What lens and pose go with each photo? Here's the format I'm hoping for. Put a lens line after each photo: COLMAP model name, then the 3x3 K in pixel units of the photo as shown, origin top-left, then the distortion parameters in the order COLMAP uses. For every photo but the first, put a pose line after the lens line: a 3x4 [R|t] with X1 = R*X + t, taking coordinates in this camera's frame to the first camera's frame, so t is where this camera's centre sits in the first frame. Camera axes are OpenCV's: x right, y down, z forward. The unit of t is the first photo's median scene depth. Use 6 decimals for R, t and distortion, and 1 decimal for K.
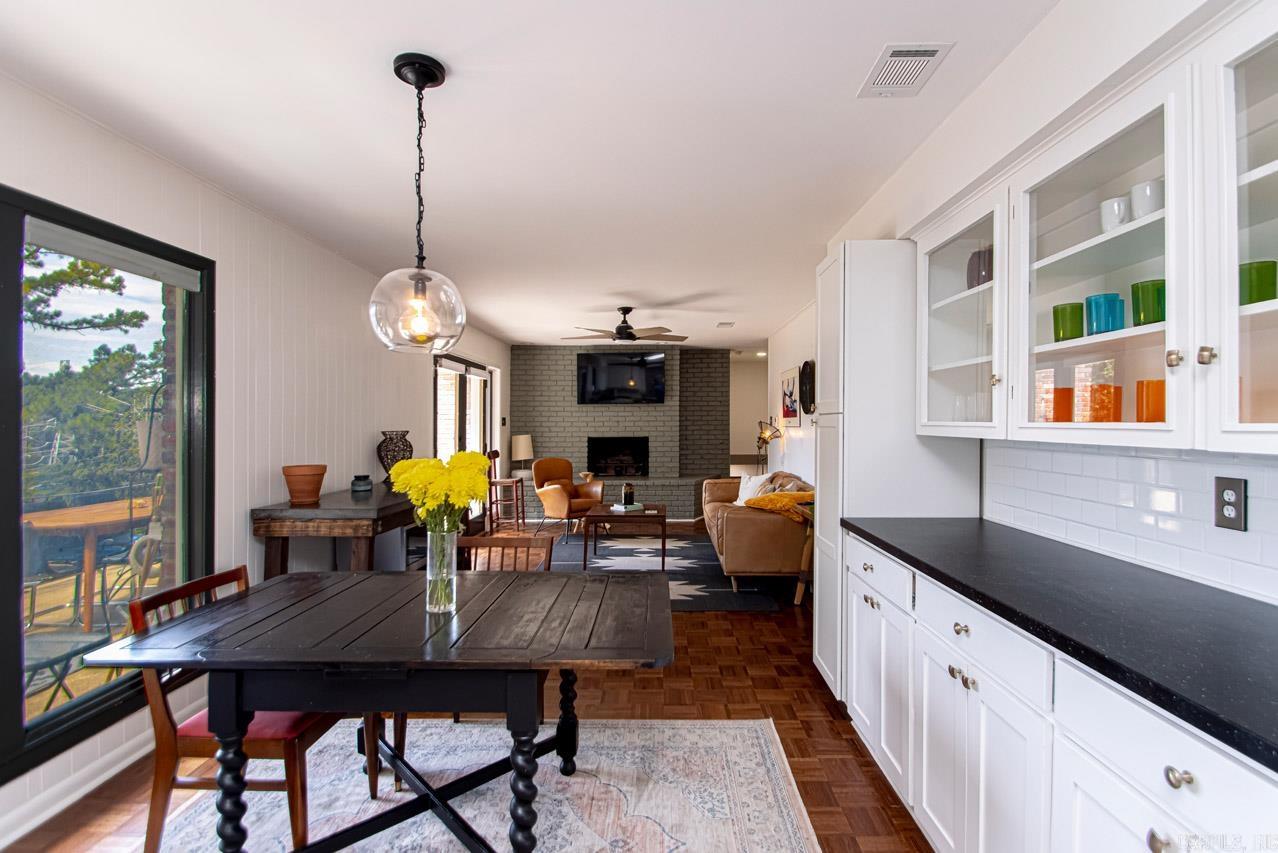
lens RADIAL K [[595.7, 0, 639.8], [0, 595.7, 419.4], [0, 0, 1]] dist [0.010870, -0.016234]
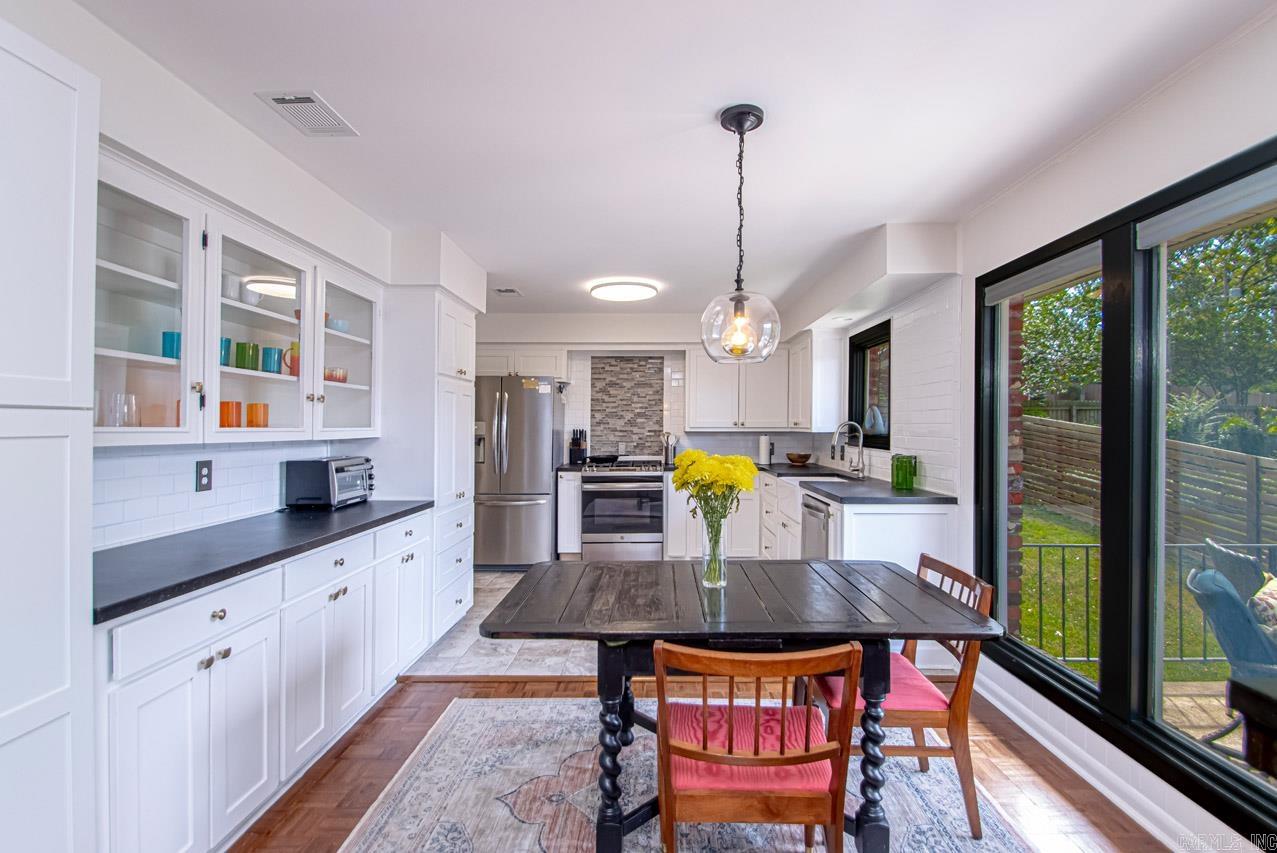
lens RADIAL K [[595.3, 0, 632.3], [0, 595.3, 430.8], [0, 0, 1]] dist [0.010870, -0.016234]
pose [[-0.999949, 0.003532, -0.009426, -0.194228], [0.003522, 0.999993, 0.001066, 0.015057], [0.009430, 0.001032, -0.999955, 2.526773]]
